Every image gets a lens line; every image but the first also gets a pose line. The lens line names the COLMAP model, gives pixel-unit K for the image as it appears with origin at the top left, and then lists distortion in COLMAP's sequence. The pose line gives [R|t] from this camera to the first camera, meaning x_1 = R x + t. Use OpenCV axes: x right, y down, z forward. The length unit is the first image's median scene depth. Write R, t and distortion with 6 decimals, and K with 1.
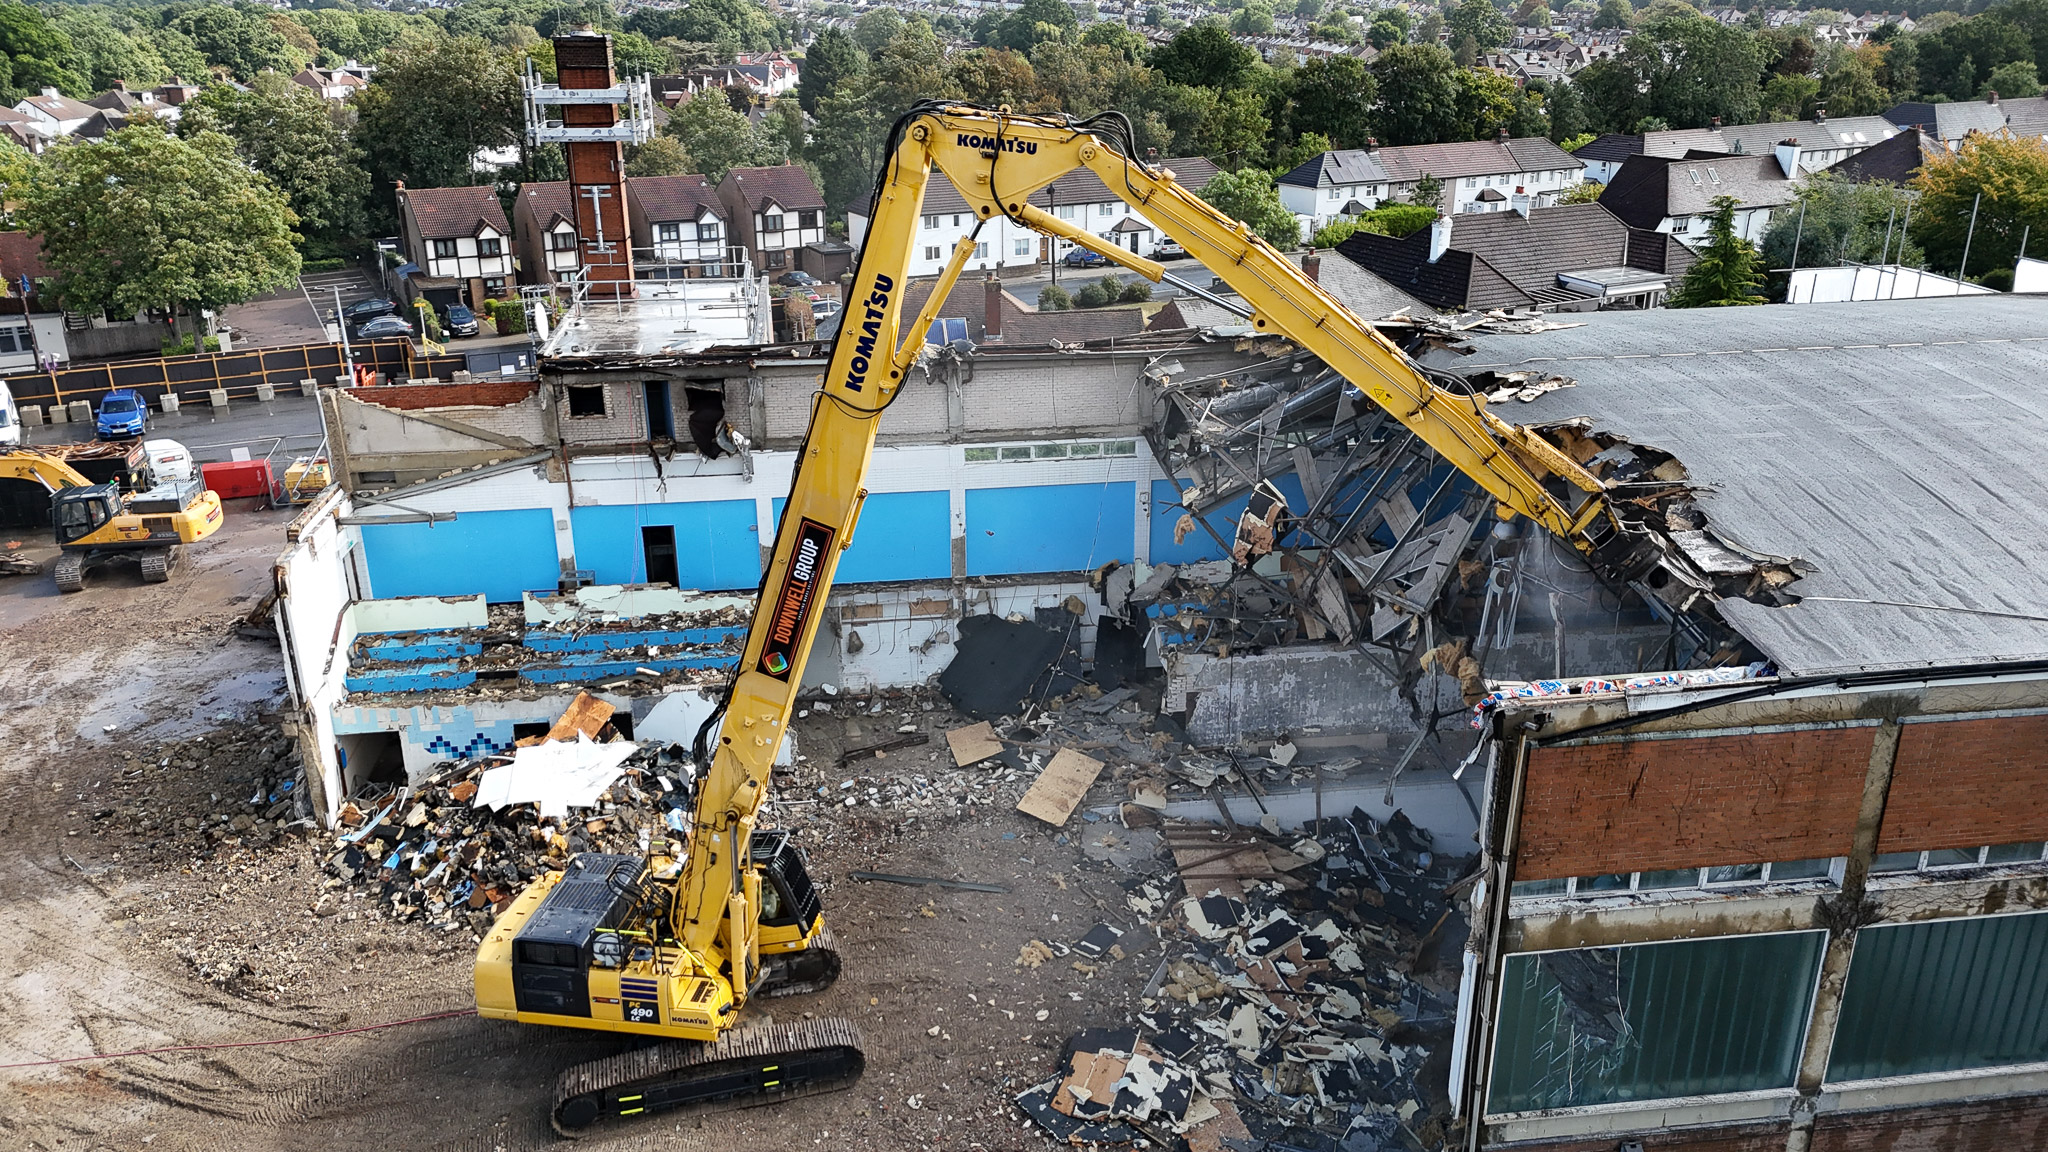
lens RADIAL K [[1523.0, 0, 1023.2], [0, 1523.0, 575.1], [0, 0, 1]] dist [0.047112, 0.000204]
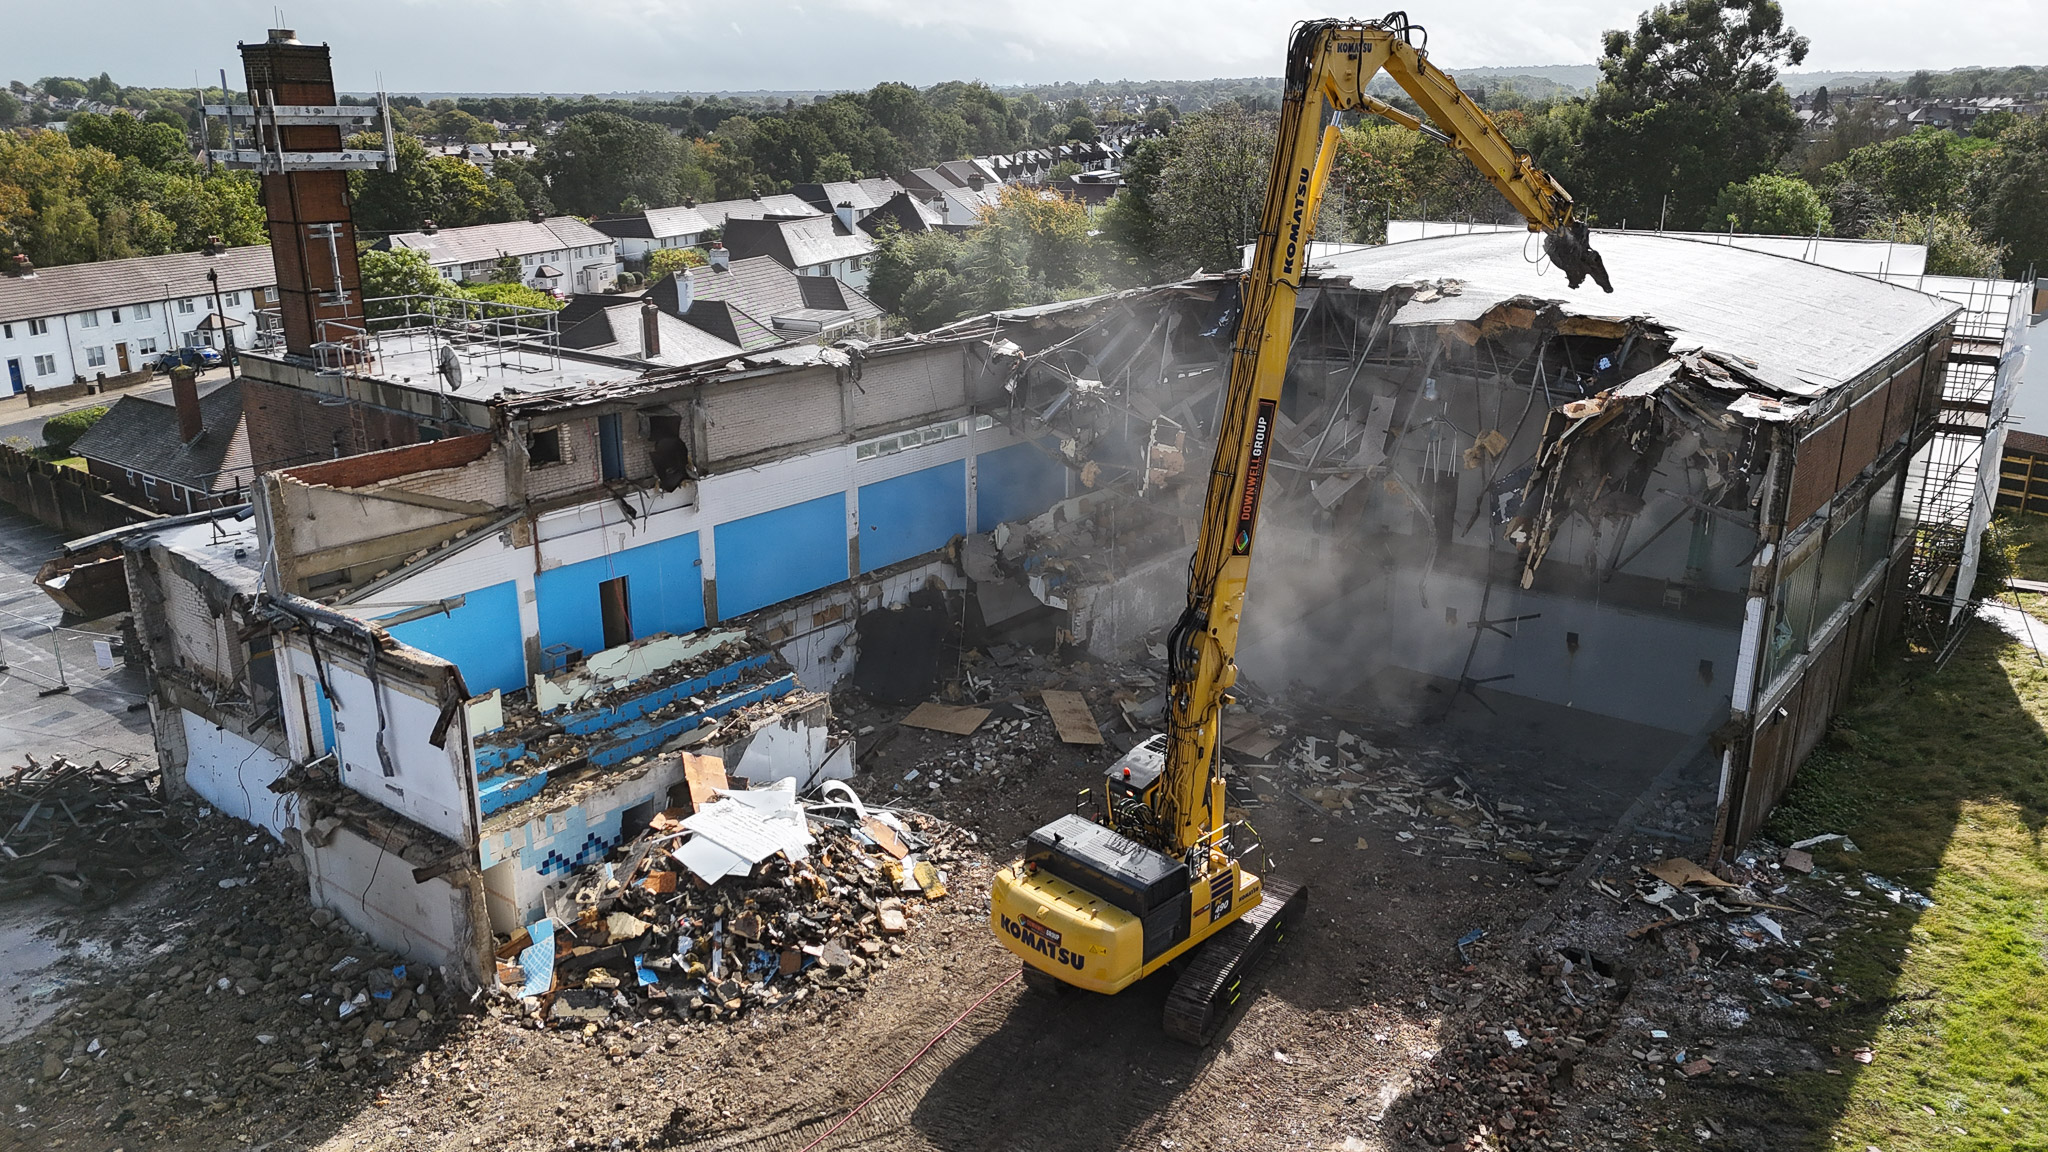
lens RADIAL K [[1523.0, 0, 1026.7], [0, 1523.0, 575.7], [0, 0, 1]] dist [0.047112, 0.000204]
pose [[0.712150, -0.200929, 0.672659, -0.684568], [0.245368, 0.968976, 0.029668, -0.001280], [-0.657752, 0.143921, 0.739357, 0.181995]]
